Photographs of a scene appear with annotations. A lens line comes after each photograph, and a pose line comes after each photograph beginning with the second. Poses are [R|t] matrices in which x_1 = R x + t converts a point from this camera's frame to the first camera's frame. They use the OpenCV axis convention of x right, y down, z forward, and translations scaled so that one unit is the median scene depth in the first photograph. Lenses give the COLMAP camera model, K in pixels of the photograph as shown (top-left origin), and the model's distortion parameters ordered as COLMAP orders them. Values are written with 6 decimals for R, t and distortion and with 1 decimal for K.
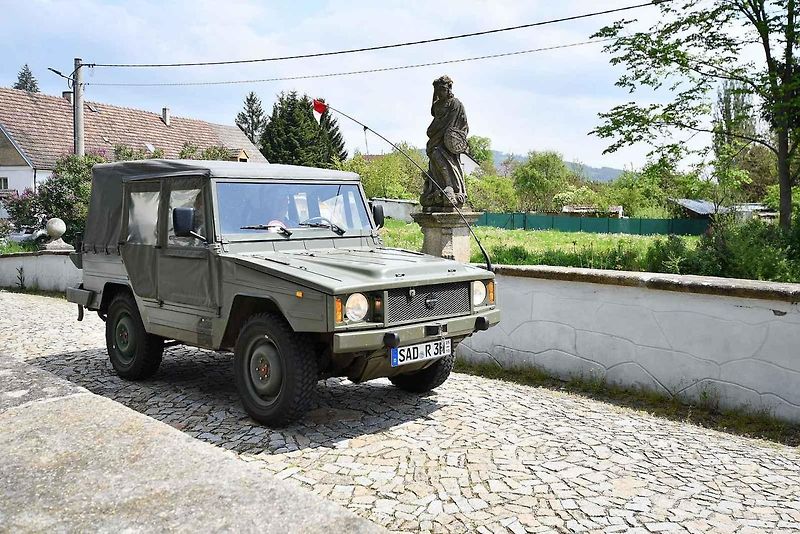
lens RADIAL K [[800.3, 0, 400.0], [0, 800.3, 267.0], [0, 0, 1]] dist [0.035276, 0.012072]
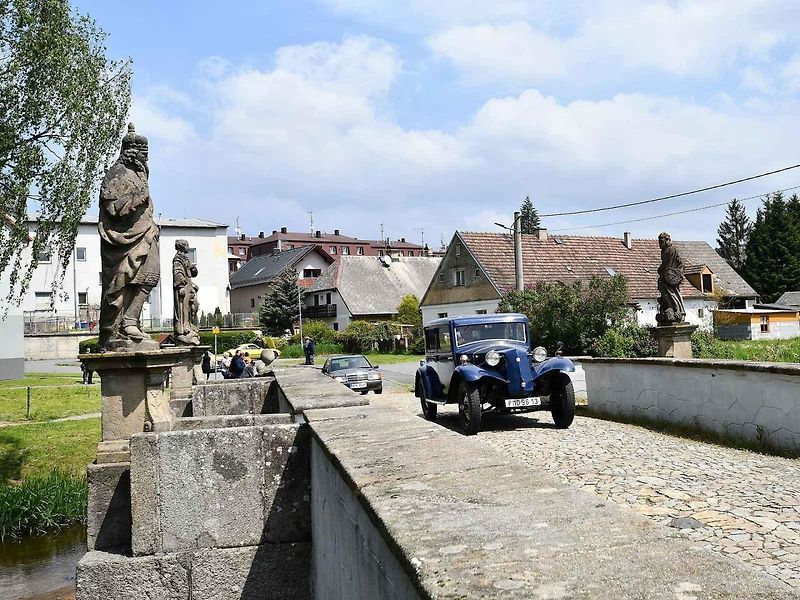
lens RADIAL K [[1417.6, 0, 400.0], [0, 1417.6, 300.0], [0, 0, 1]] dist [0.029485, 0.089185]
pose [[0.799763, -0.059490, -0.597361, 0.503322], [0.004866, 0.995687, -0.092643, 0.049912], [0.600296, 0.071186, 0.796603, -0.554486]]
